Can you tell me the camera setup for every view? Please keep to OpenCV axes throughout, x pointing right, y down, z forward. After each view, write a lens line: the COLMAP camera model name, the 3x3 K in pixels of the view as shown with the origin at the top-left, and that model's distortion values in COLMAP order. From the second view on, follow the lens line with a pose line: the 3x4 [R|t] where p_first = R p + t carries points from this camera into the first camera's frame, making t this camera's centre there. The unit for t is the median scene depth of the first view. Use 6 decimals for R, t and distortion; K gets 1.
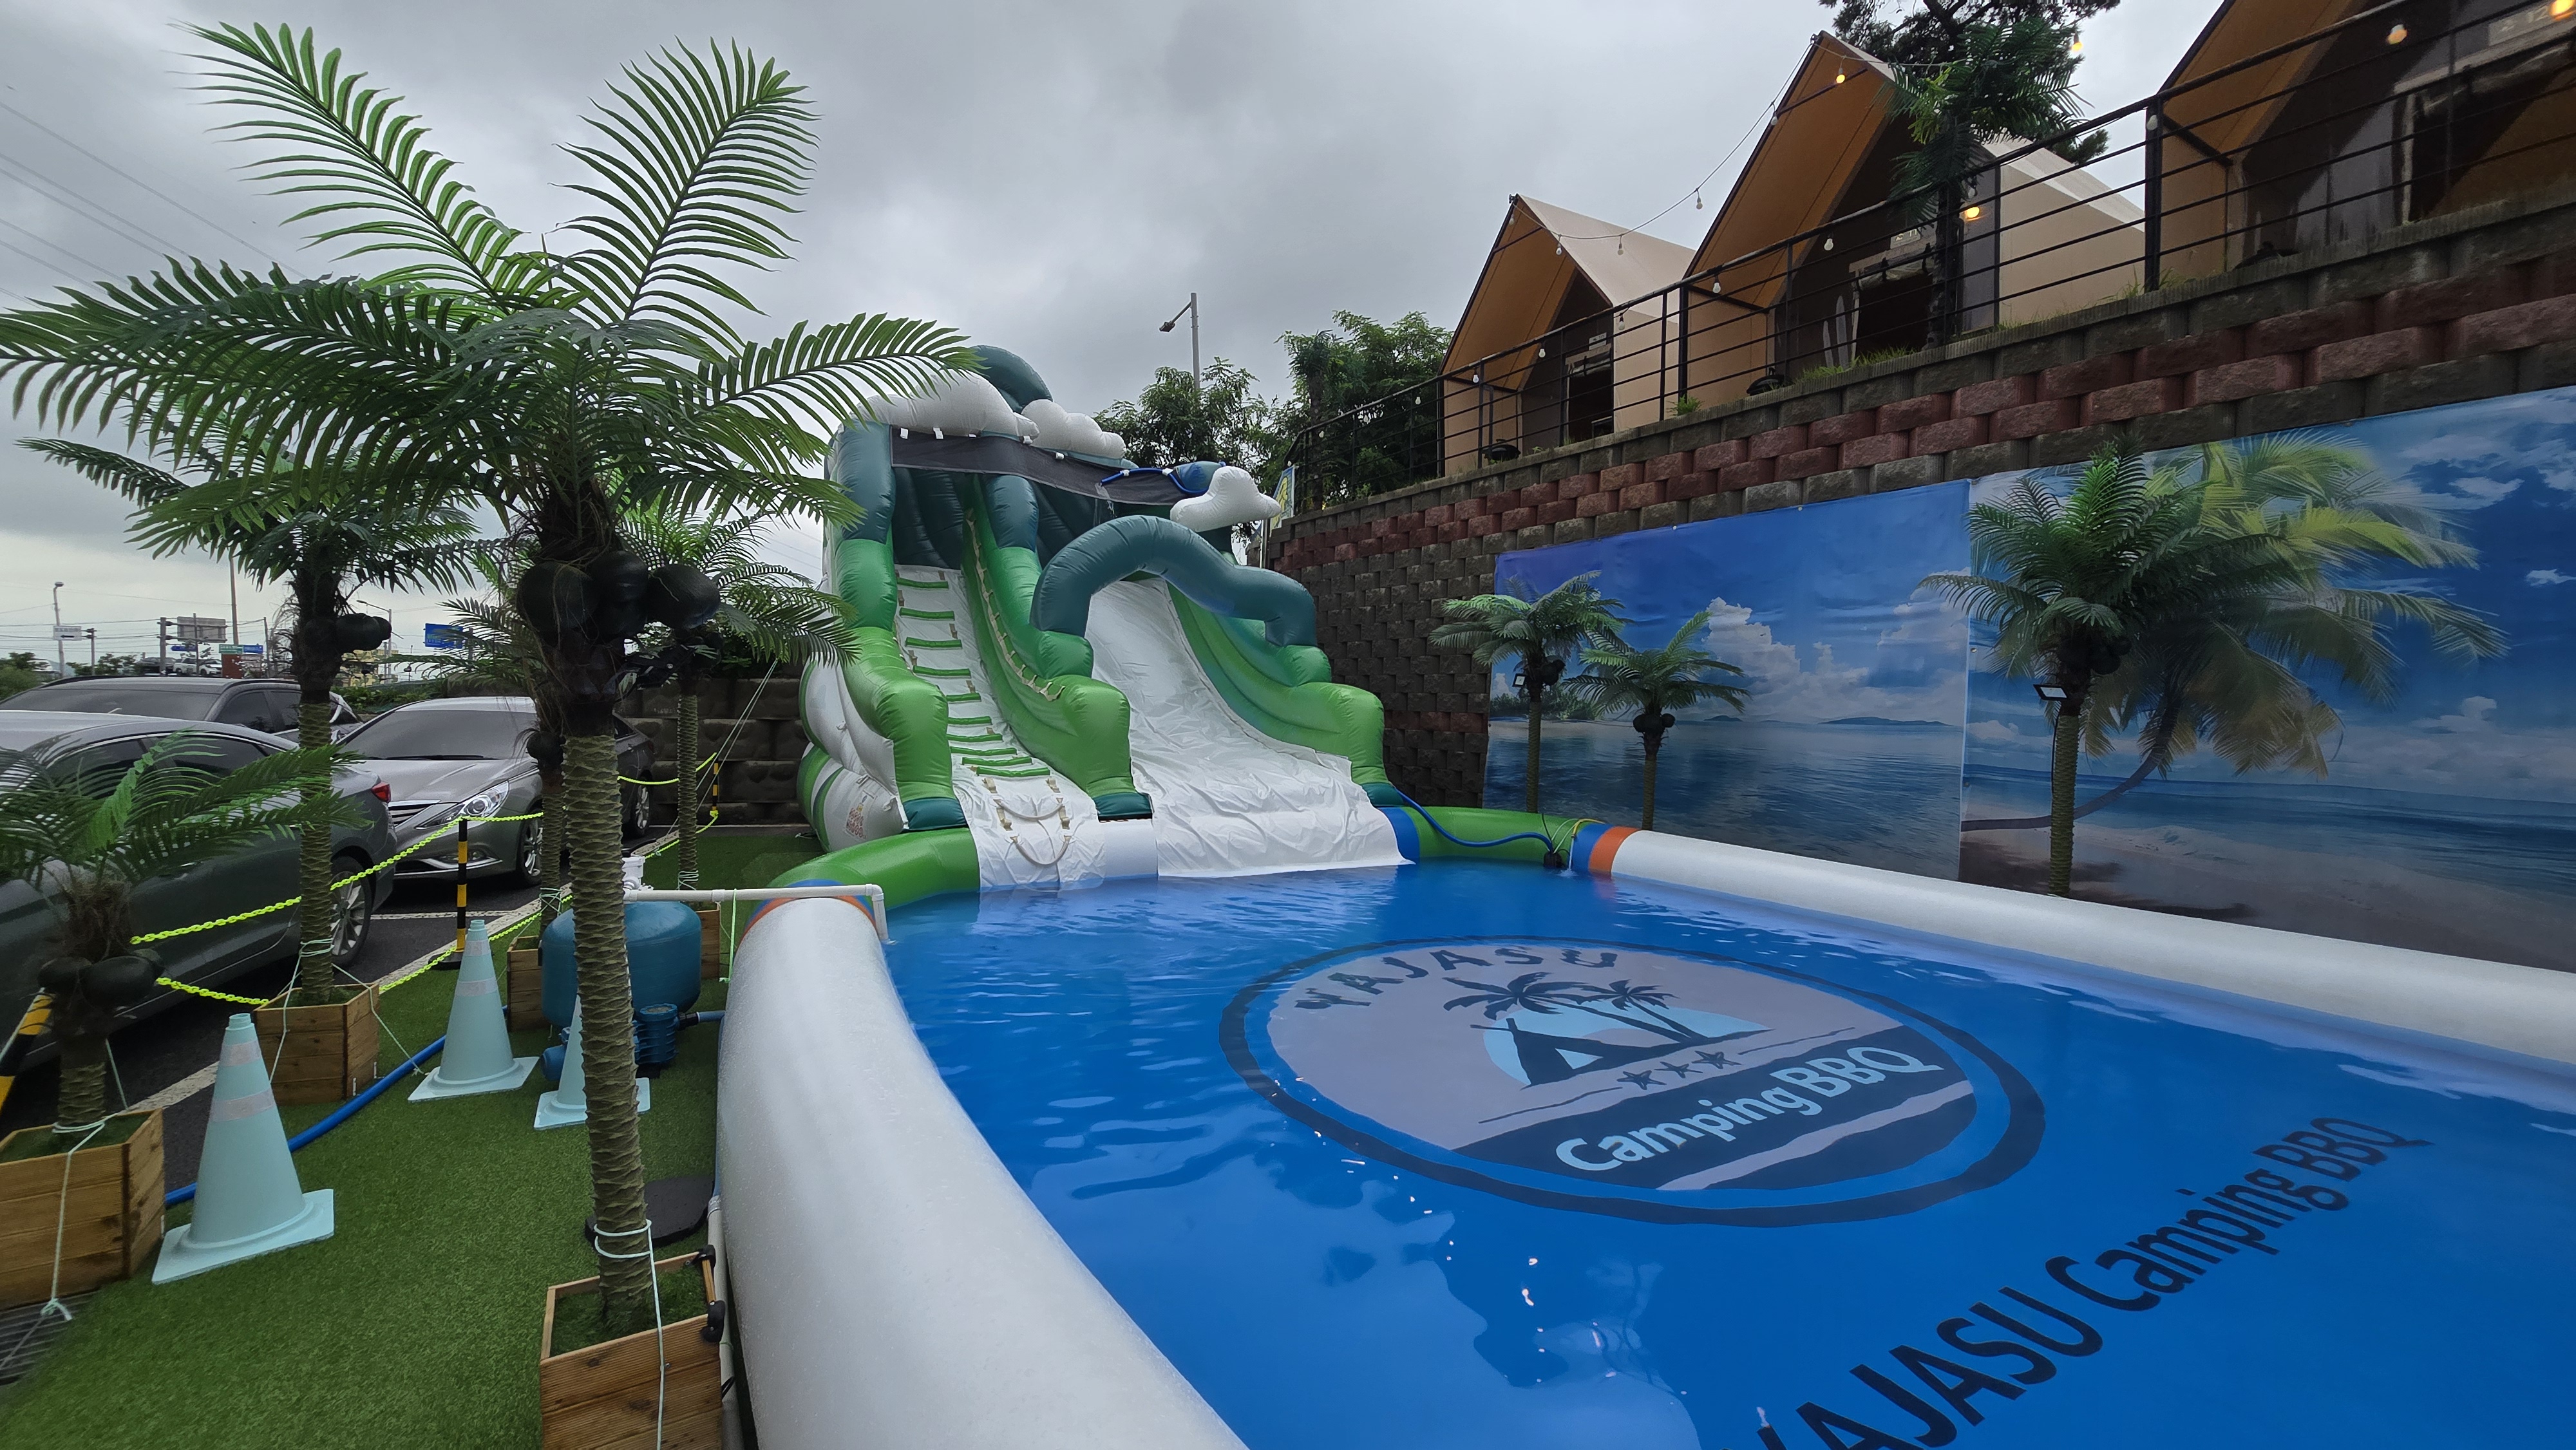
lens RADIAL K [[1057.2, 0, 1277.0], [0, 1057.2, 721.1], [0, 0, 1]] dist [-0.003759, 0.000401]
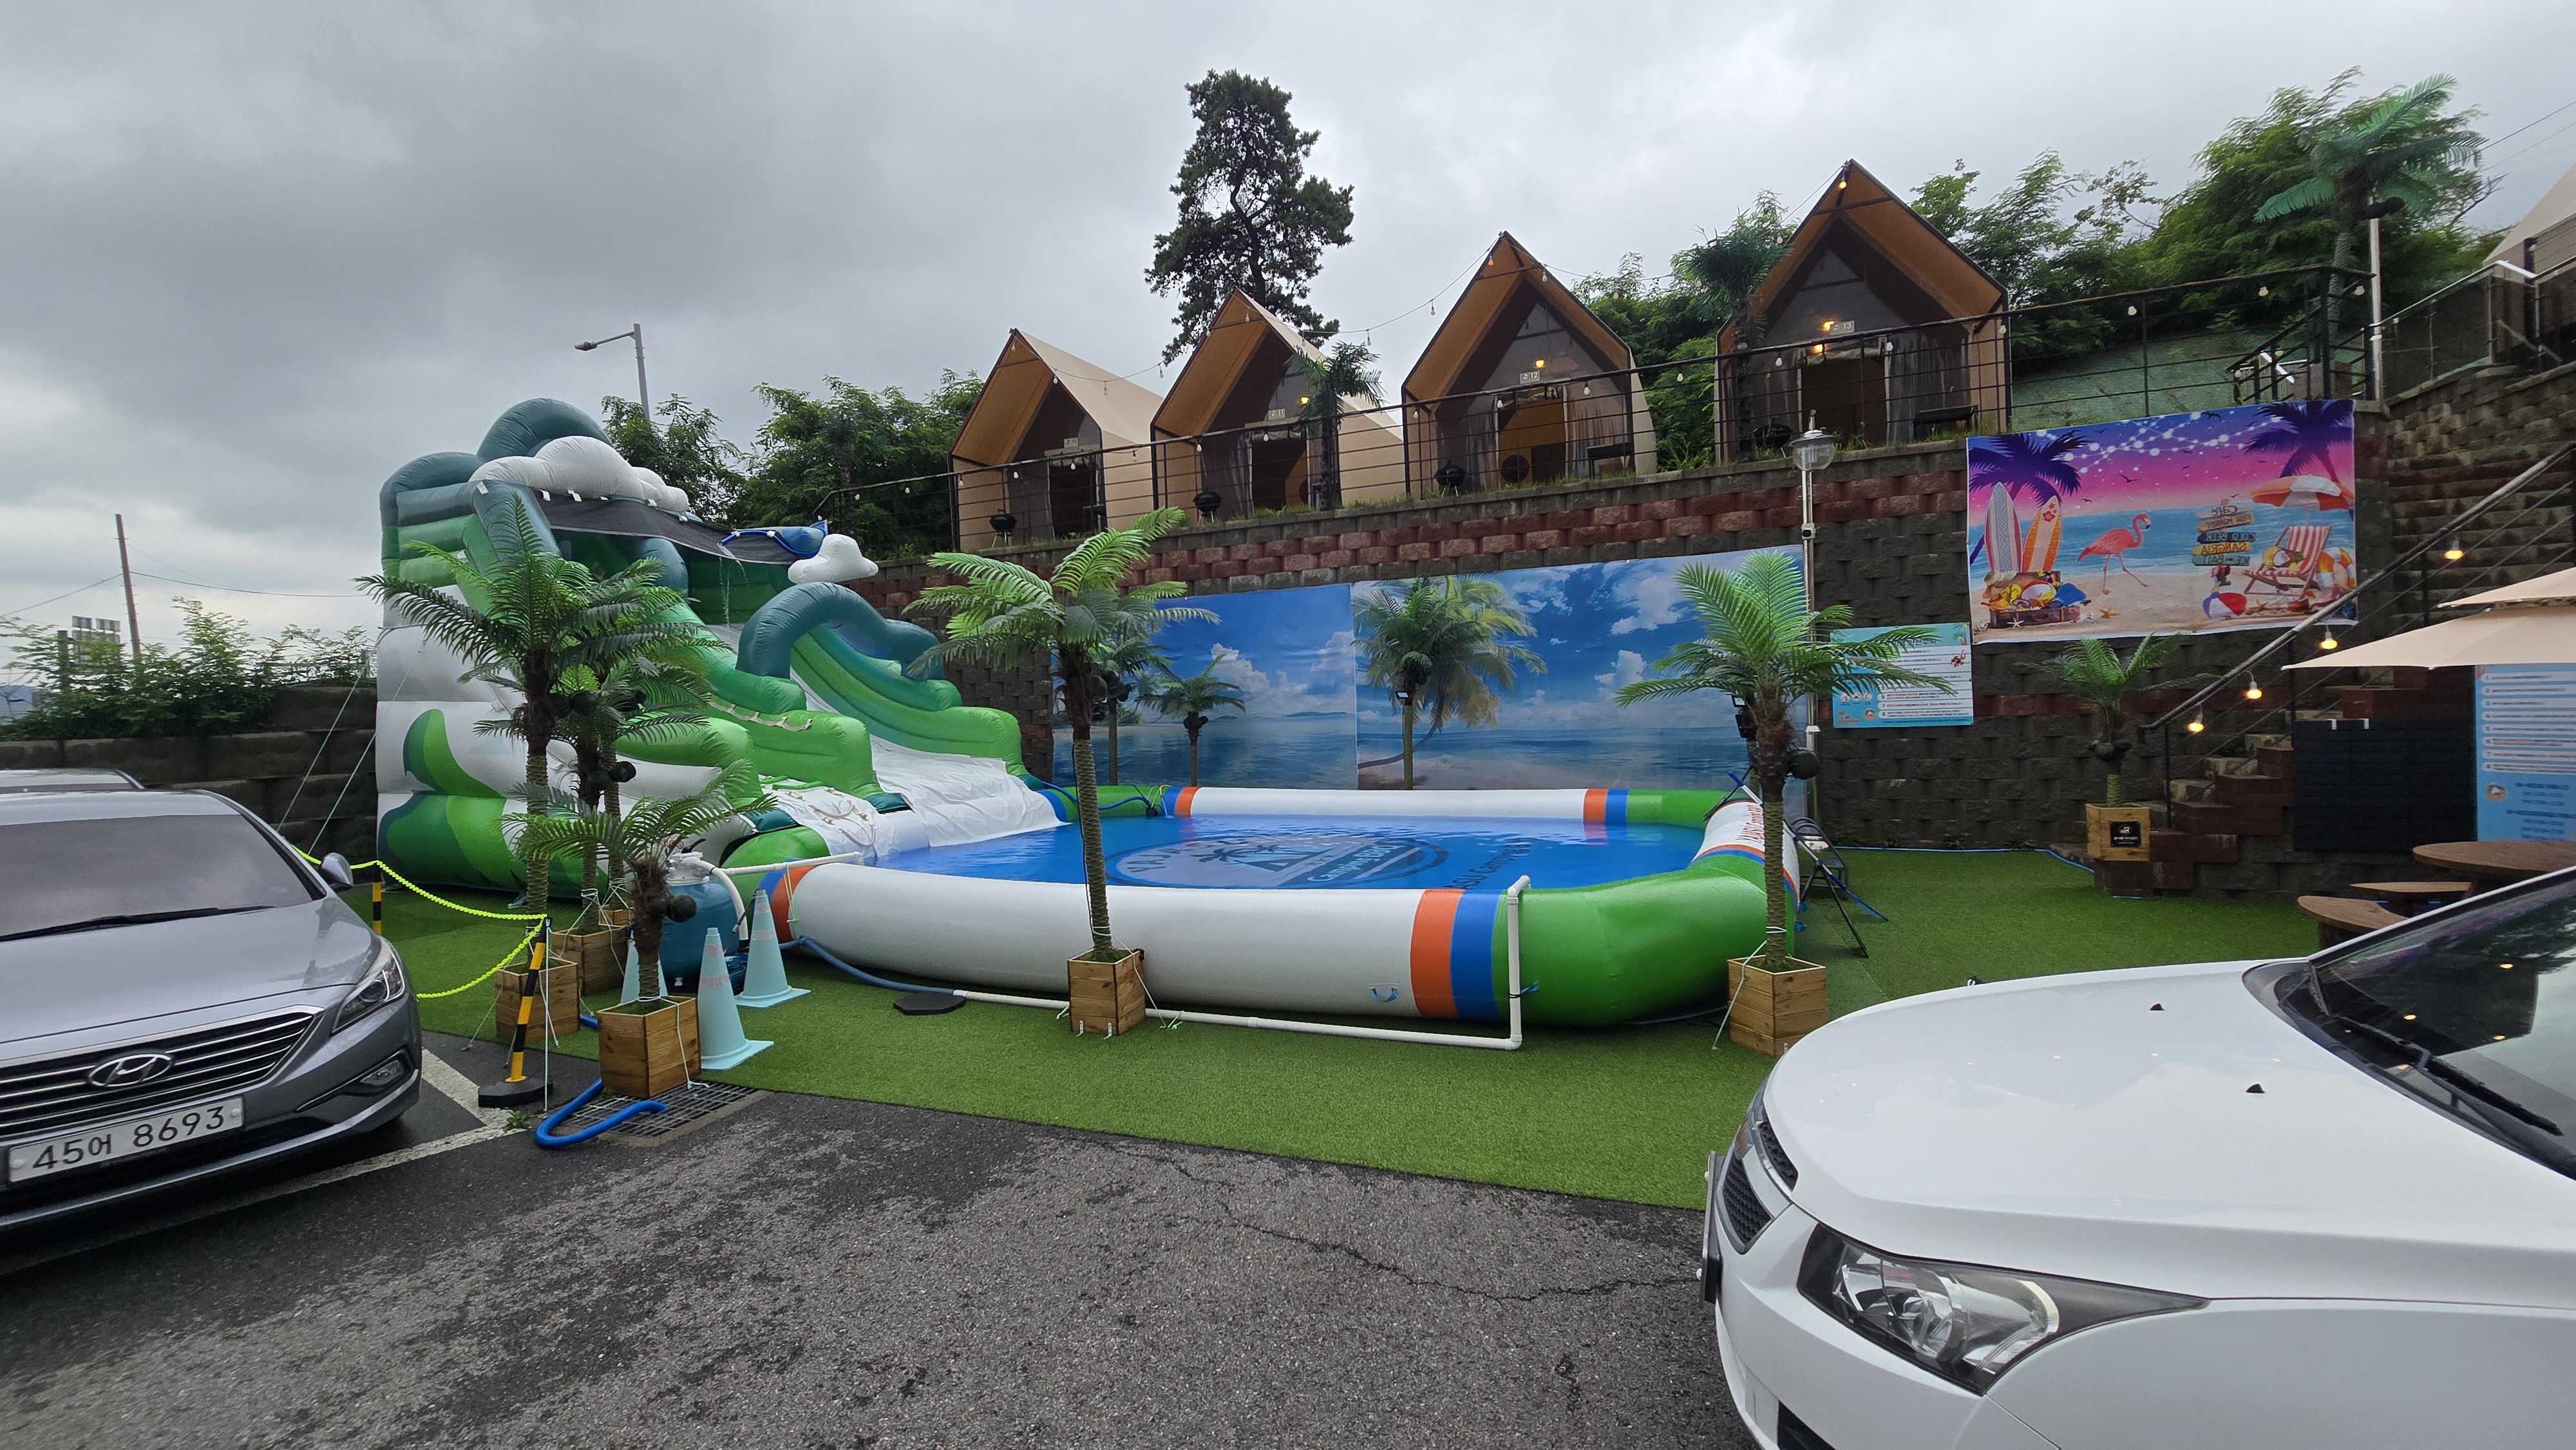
lens RADIAL K [[1057.2, 0, 1293.2], [0, 1057.2, 728.0], [0, 0, 1]] dist [-0.003759, 0.000401]
pose [[0.799136, -0.059251, 0.598223, -0.519752], [0.062020, 0.997947, 0.015992, -0.006209], [-0.597943, 0.024322, 0.801170, -0.408133]]
